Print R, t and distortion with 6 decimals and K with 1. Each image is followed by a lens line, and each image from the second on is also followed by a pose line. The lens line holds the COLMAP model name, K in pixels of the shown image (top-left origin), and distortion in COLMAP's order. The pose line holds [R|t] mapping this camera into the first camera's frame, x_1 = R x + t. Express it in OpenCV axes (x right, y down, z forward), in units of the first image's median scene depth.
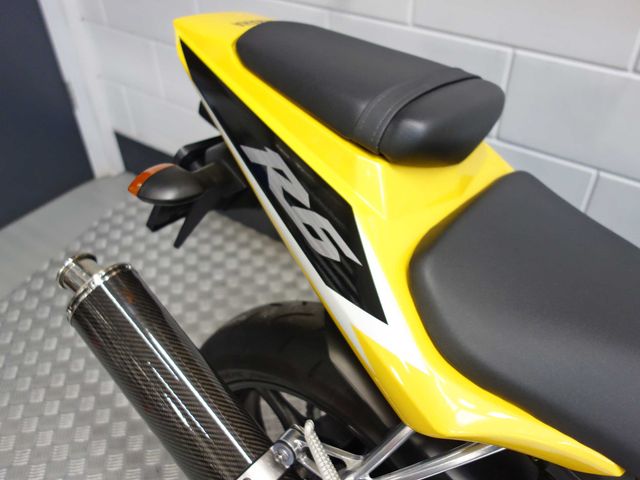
lens RADIAL K [[565.3, 0, 320.0], [0, 565.3, 240.0], [0, 0, 1]] dist [0.014883, -0.012487]
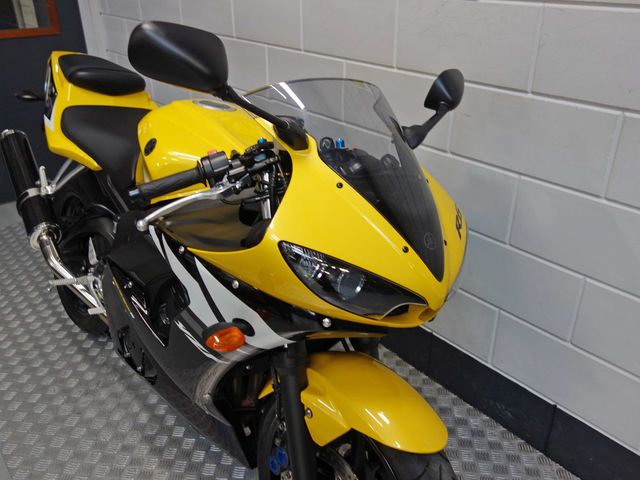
lens RADIAL K [[565.3, 0, 320.0], [0, 565.3, 240.0], [0, 0, 1]] dist [0.014883, -0.012487]
pose [[0.959052, 0.112769, -0.259813, 2.376110], [-0.175192, 0.956973, -0.231323, 1.199996], [0.222548, 0.267368, 0.937543, -1.485920]]
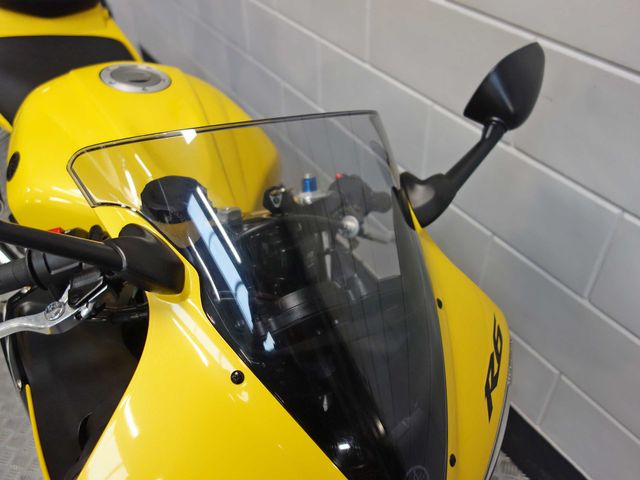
lens RADIAL K [[565.3, 0, 320.0], [0, 565.3, 240.0], [0, 0, 1]] dist [0.014883, -0.012487]
pose [[0.914352, 0.233097, -0.331098, 2.318135], [-0.236777, 0.971107, 0.029794, 0.408429], [0.328477, 0.051154, 0.943126, -0.711563]]
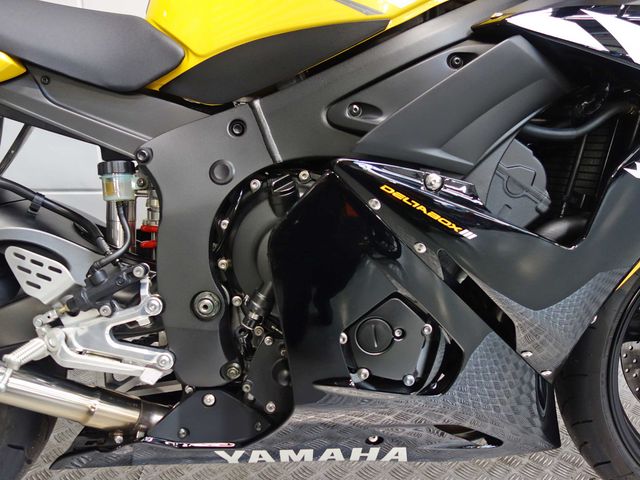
lens RADIAL K [[565.3, 0, 320.0], [0, 565.3, 240.0], [0, 0, 1]] dist [0.014883, -0.012487]
pose [[0.819921, -0.196796, 0.537587, 0.268053], [0.386201, 0.883329, -0.265666, 1.287697], [-0.422584, 0.425442, 0.800264, -0.208401]]
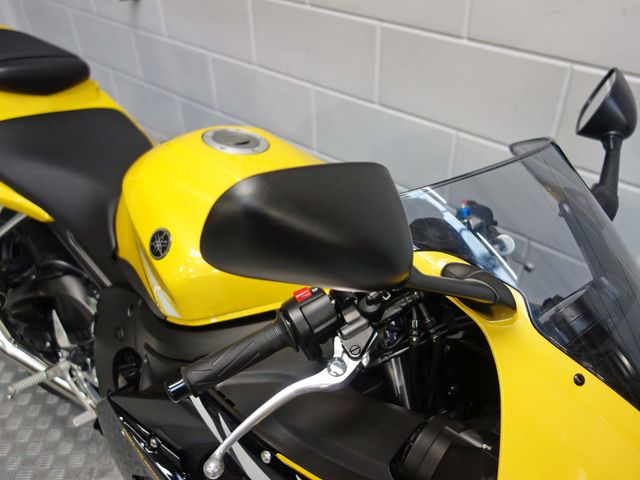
lens RADIAL K [[565.3, 0, 320.0], [0, 565.3, 240.0], [0, 0, 1]] dist [0.014883, -0.012487]
pose [[0.990244, 0.048959, -0.130463, 1.676395], [-0.058624, 0.995731, -0.071297, 0.518594], [0.126415, 0.078249, 0.988886, -0.949556]]
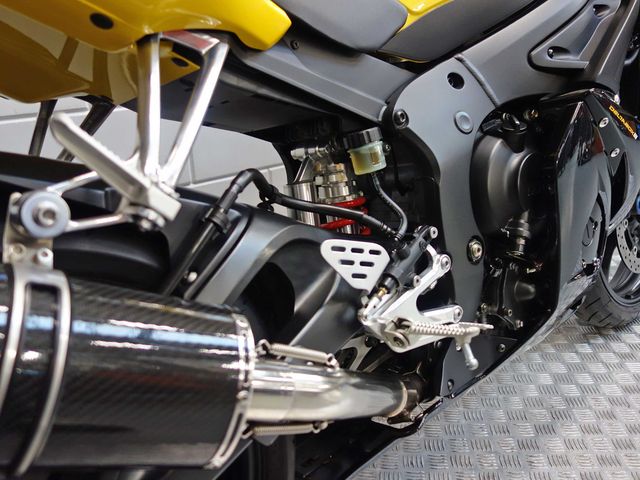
lens RADIAL K [[565.3, 0, 320.0], [0, 565.3, 240.0], [0, 0, 1]] dist [0.014883, -0.012487]
pose [[0.253891, -0.352067, 0.900882, -0.589221], [0.670410, 0.735428, 0.098469, 0.581311], [-0.697202, 0.578960, 0.422747, 0.658902]]
